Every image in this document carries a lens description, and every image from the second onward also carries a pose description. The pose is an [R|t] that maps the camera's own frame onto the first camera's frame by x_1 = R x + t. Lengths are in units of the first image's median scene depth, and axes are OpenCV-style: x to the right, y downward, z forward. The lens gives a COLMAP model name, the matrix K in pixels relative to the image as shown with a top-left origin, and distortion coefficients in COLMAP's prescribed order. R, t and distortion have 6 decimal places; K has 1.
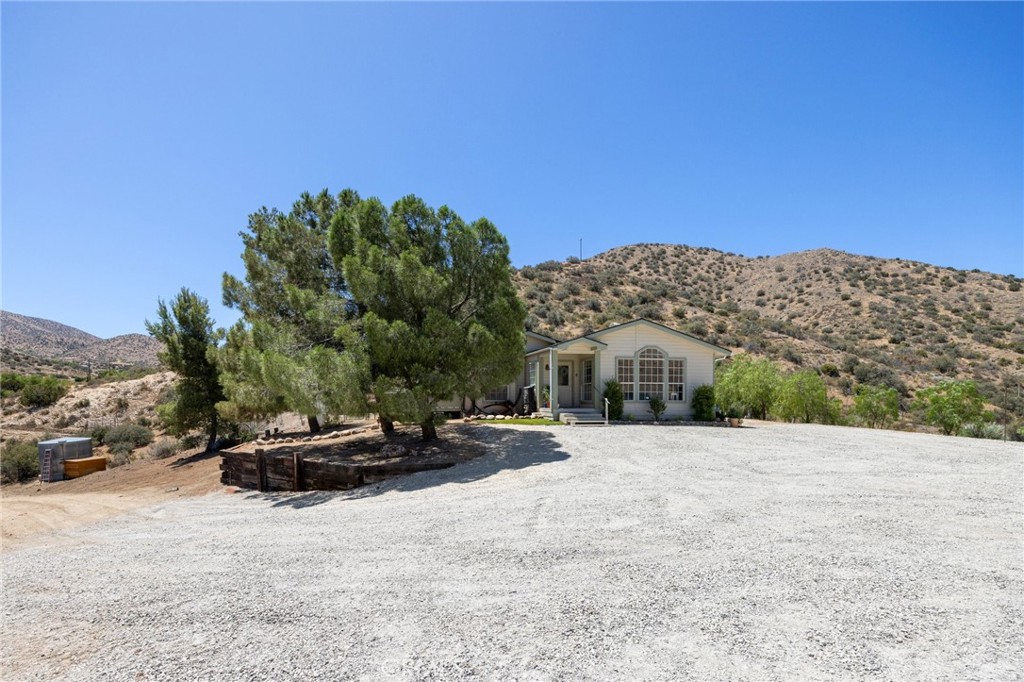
lens RADIAL K [[493.6, 0, 486.0], [0, 493.6, 404.2], [0, 0, 1]] dist [-0.020581, 0.003006]
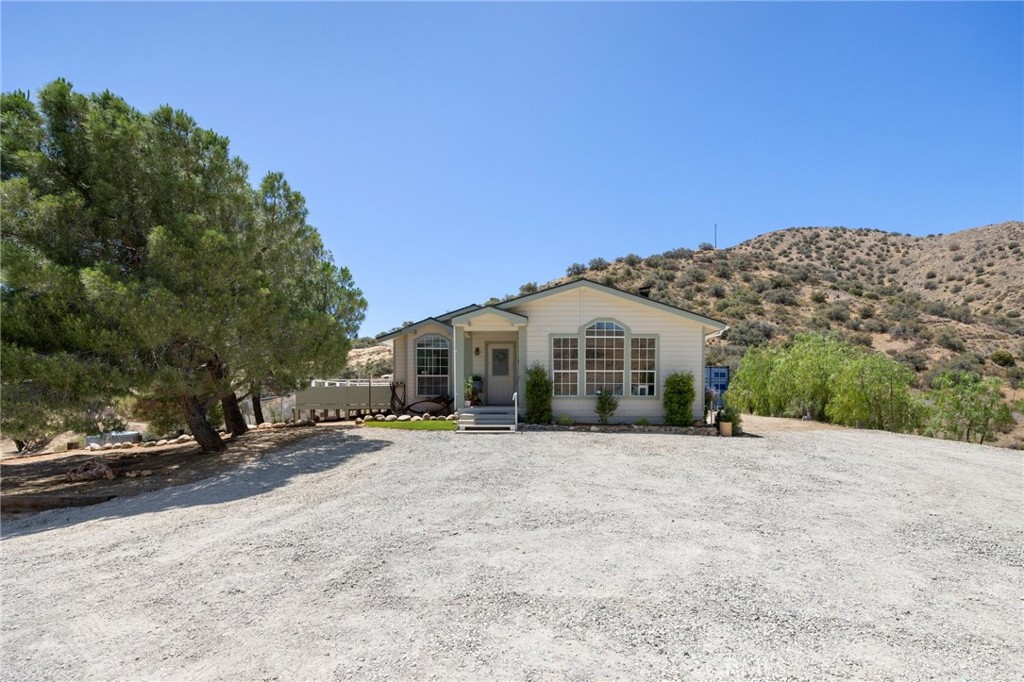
lens RADIAL K [[493.6, 0, 553.6], [0, 493.6, 390.8], [0, 0, 1]] dist [-0.020581, 0.003006]
pose [[0.987550, -0.002902, -0.157280, 0.024054], [0.000232, 0.999856, -0.016991, -0.000161], [0.157307, 0.016743, 0.987408, 0.018835]]
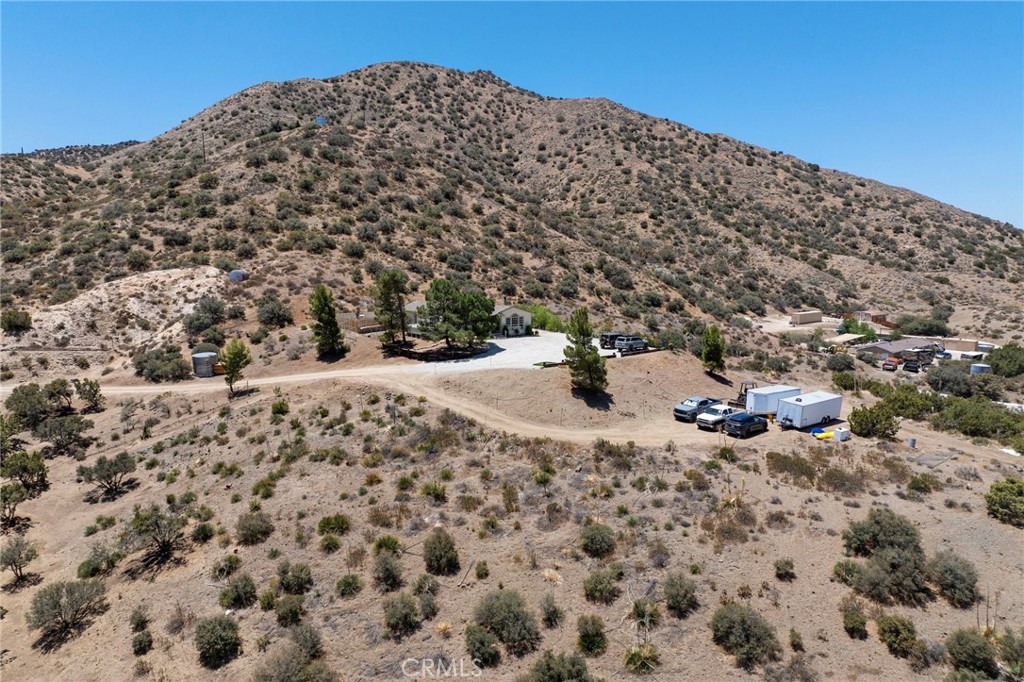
lens RADIAL K [[715.9, 0, 513.4], [0, 715.9, 341.2], [0, 0, 1]] dist [-0.043432, 0.015112]
pose [[0.890809, -0.057377, 0.450742, -0.120698], [0.005673, 0.993322, 0.115234, -0.031541], [-0.454343, -0.100094, 0.885185, -0.213608]]
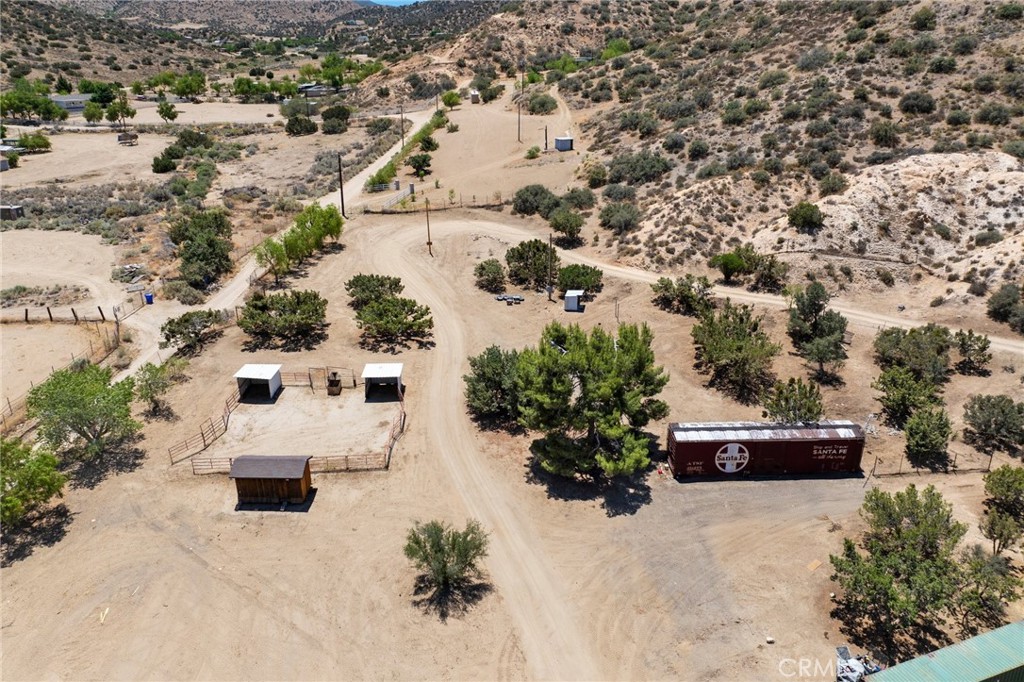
lens RADIAL K [[715.9, 0, 511.6], [0, 715.9, 343.3], [0, 0, 1]] dist [-0.043432, 0.015112]
pose [[0.980271, 0.074453, -0.183102, -0.246906], [-0.004768, 0.934984, 0.354657, -0.060149], [0.197603, -0.346787, 0.916893, -0.128259]]
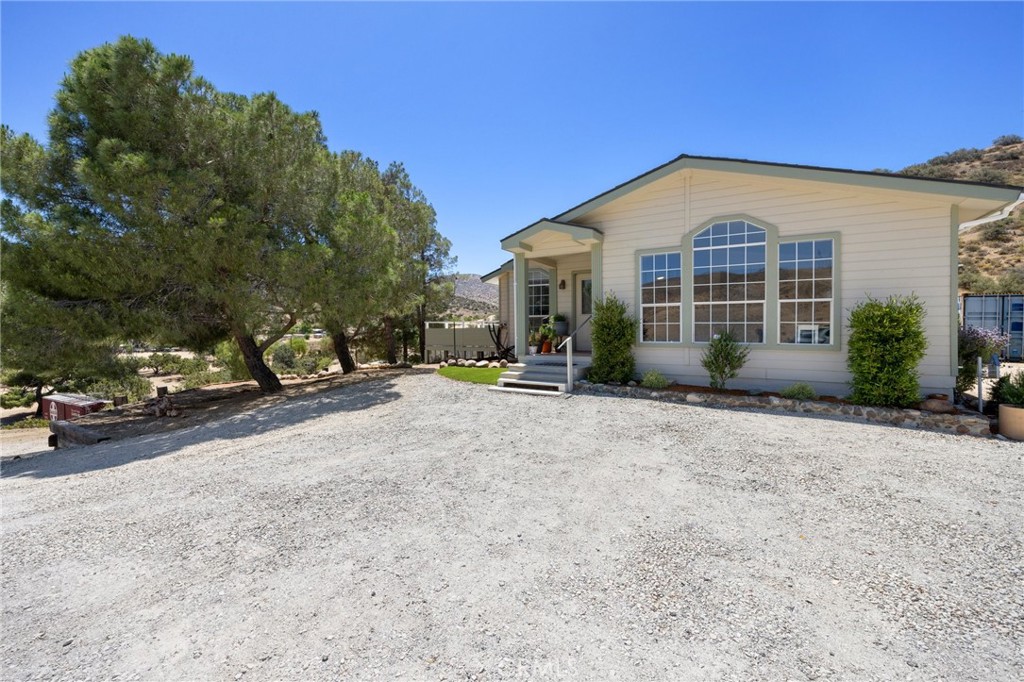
lens RADIAL K [[426.9, 0, 506.1], [0, 426.9, 339.3], [0, 0, 1]] dist [0.001309, 0.000504]
pose [[0.752600, 0.011166, -0.658383, 0.028034], [-0.010078, 0.999934, 0.005439, -0.000685], [0.658401, 0.002542, 0.752663, 0.037971]]
